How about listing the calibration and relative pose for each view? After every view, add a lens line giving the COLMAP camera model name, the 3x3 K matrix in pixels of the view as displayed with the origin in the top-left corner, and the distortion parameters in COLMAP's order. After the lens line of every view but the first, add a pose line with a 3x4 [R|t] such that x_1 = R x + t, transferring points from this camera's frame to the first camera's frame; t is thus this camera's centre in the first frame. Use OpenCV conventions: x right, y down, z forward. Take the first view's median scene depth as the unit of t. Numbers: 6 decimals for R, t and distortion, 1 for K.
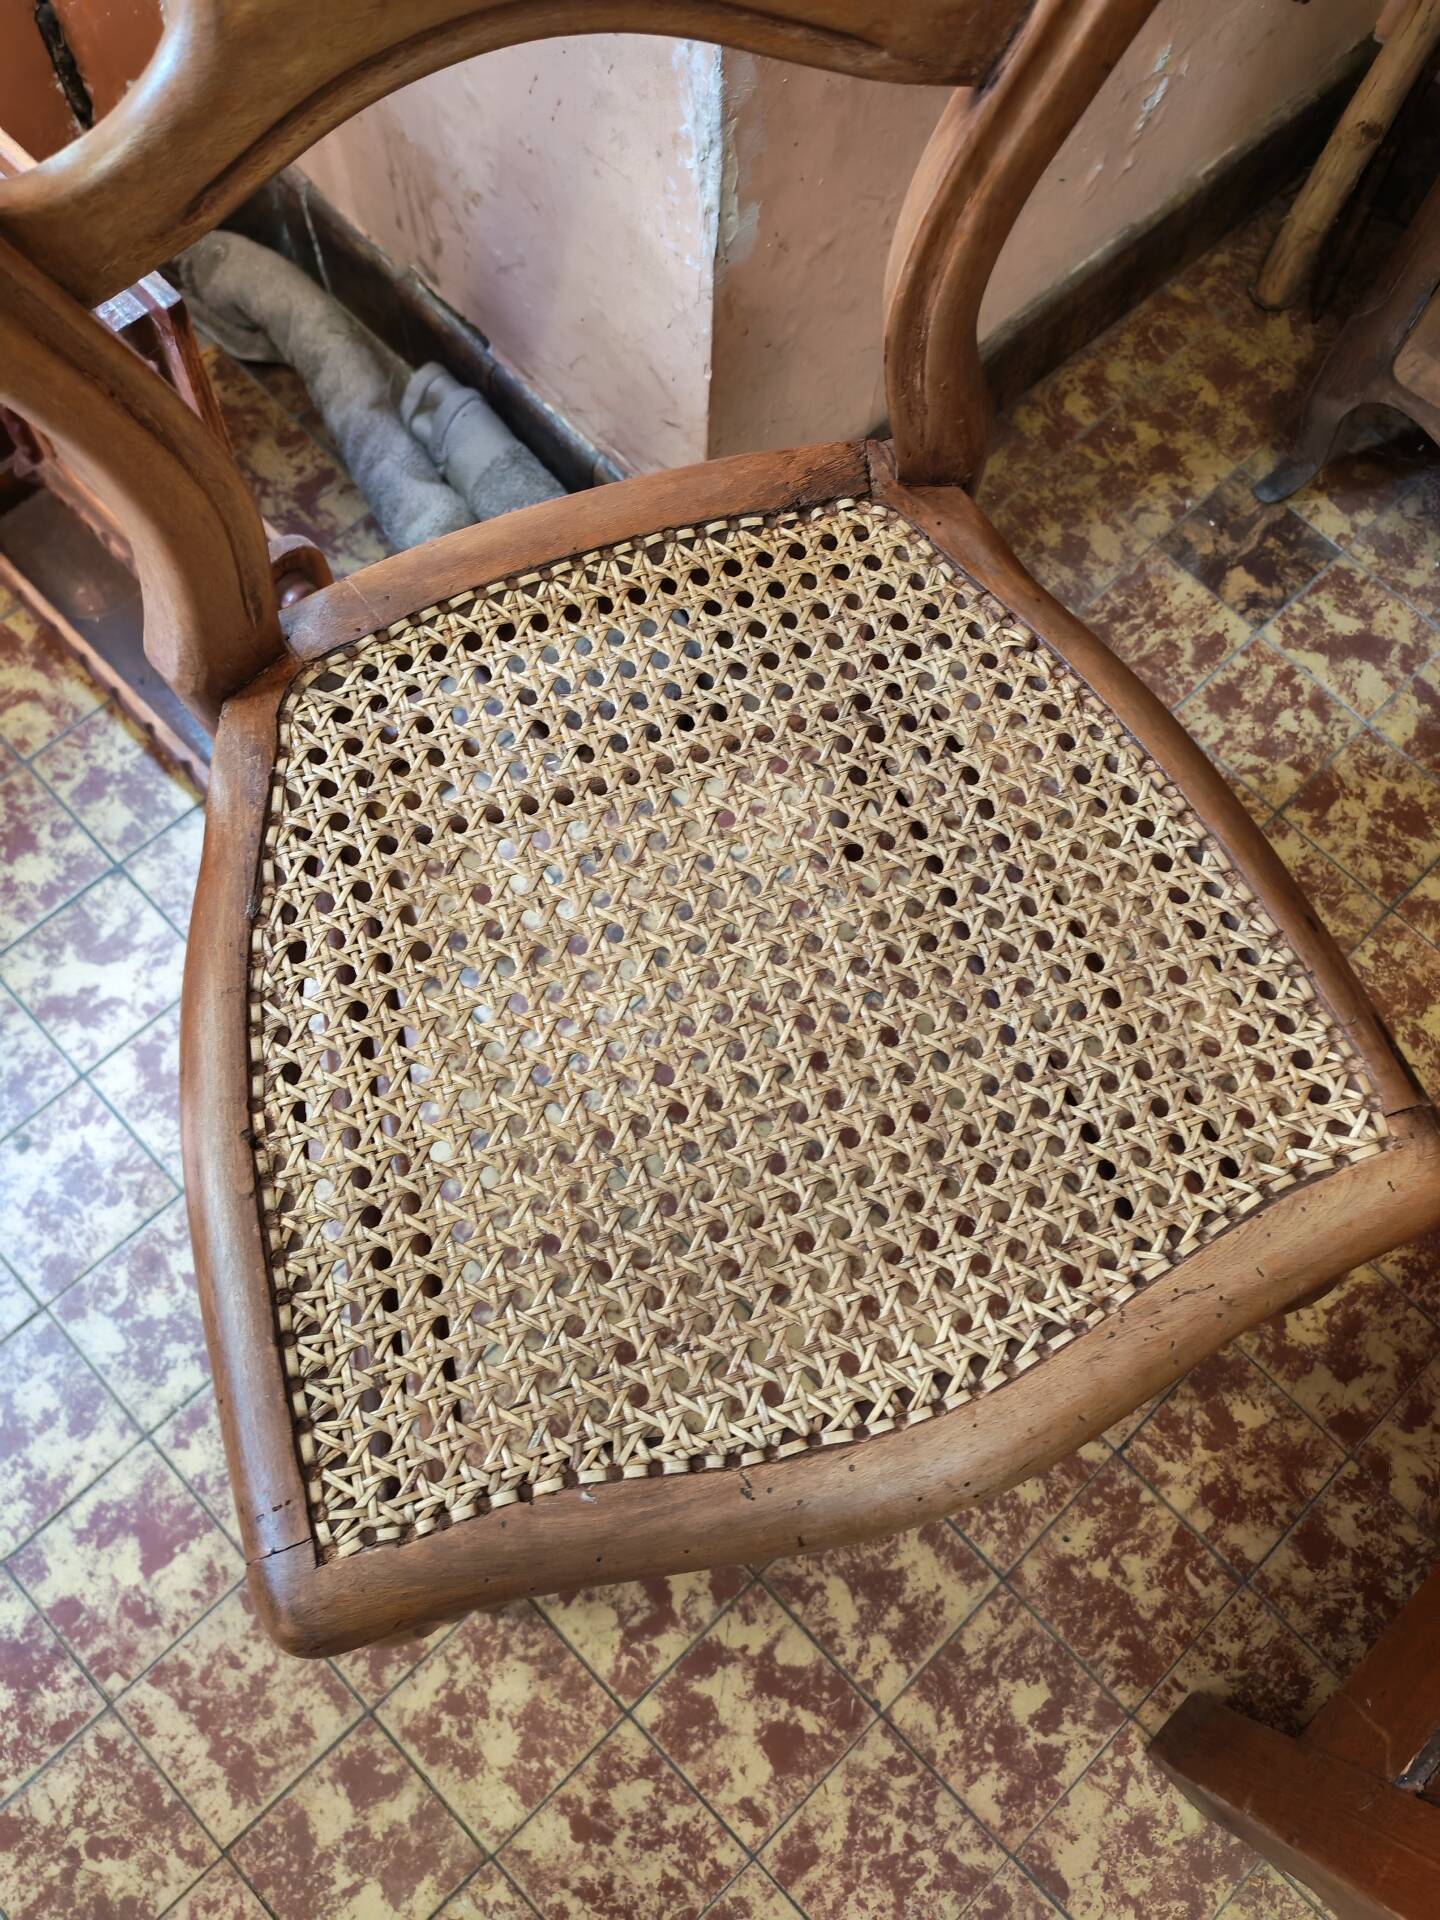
lens RADIAL K [[1461.7, 0, 737.3], [0, 1461.7, 948.2], [0, 0, 1]] dist [0.052865, -0.081624]
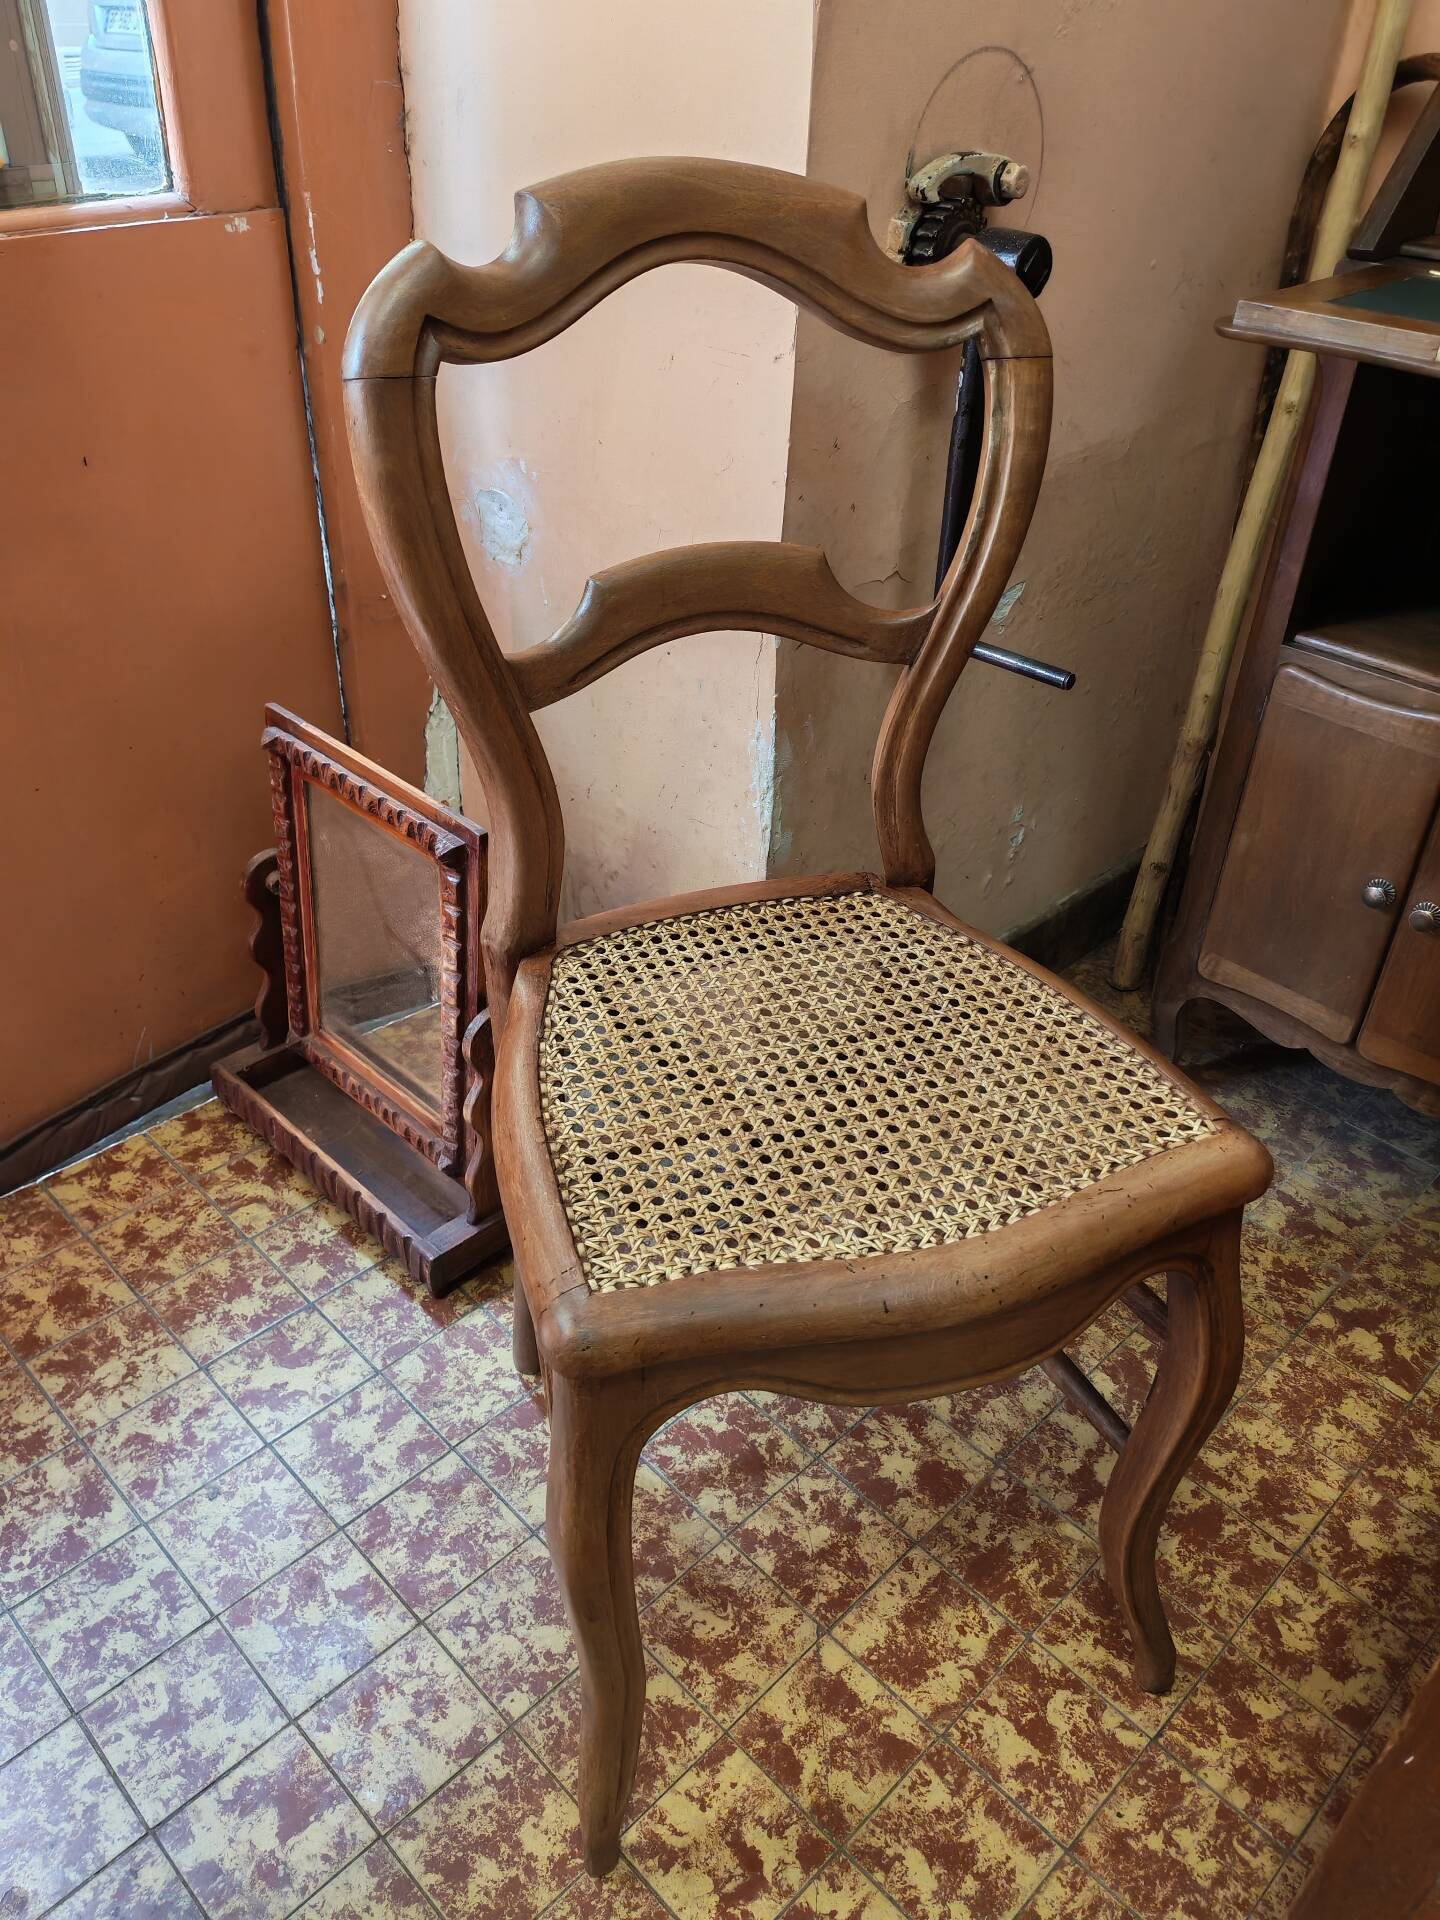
lens RADIAL K [[1461.7, 0, 714.8], [0, 1461.7, 960.6], [0, 0, 1]] dist [0.052865, -0.081624]
pose [[0.999861, -0.014473, 0.008265, -0.078824], [0.016553, 0.804746, -0.593388, 0.548125], [0.001937, 0.593443, 0.804874, -0.263394]]
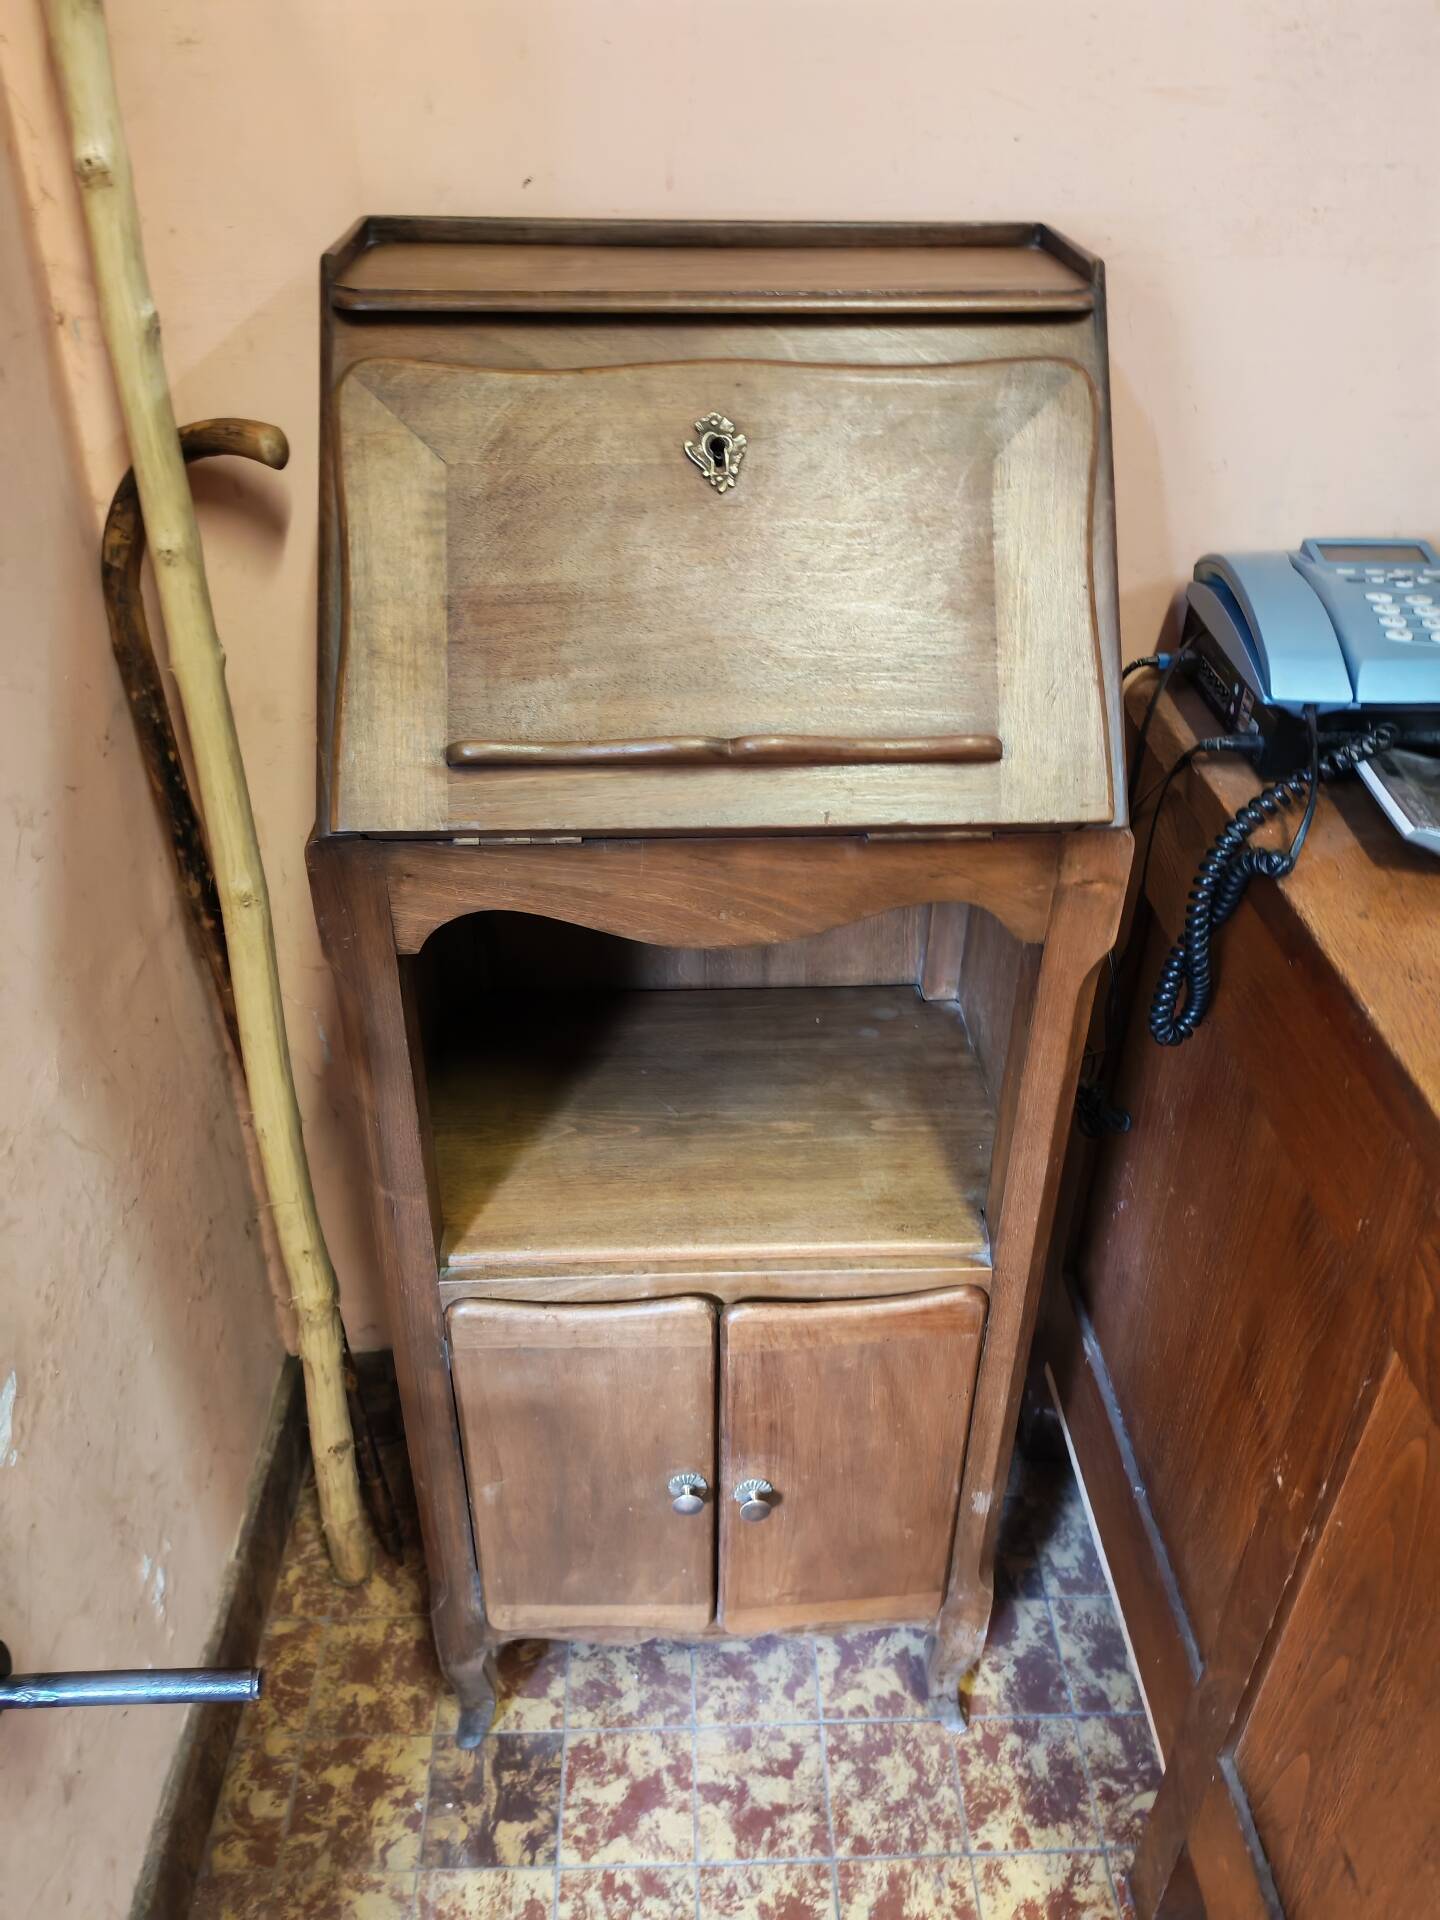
lens RADIAL K [[1461.7, 0, 718.8], [0, 1461.7, 948.7], [0, 0, 1]] dist [0.052865, -0.081624]
pose [[0.671955, -0.436487, 0.598294, 0.129917], [0.706563, 0.619907, -0.341298, -0.231032], [-0.221915, 0.652069, 0.724955, -0.190467]]
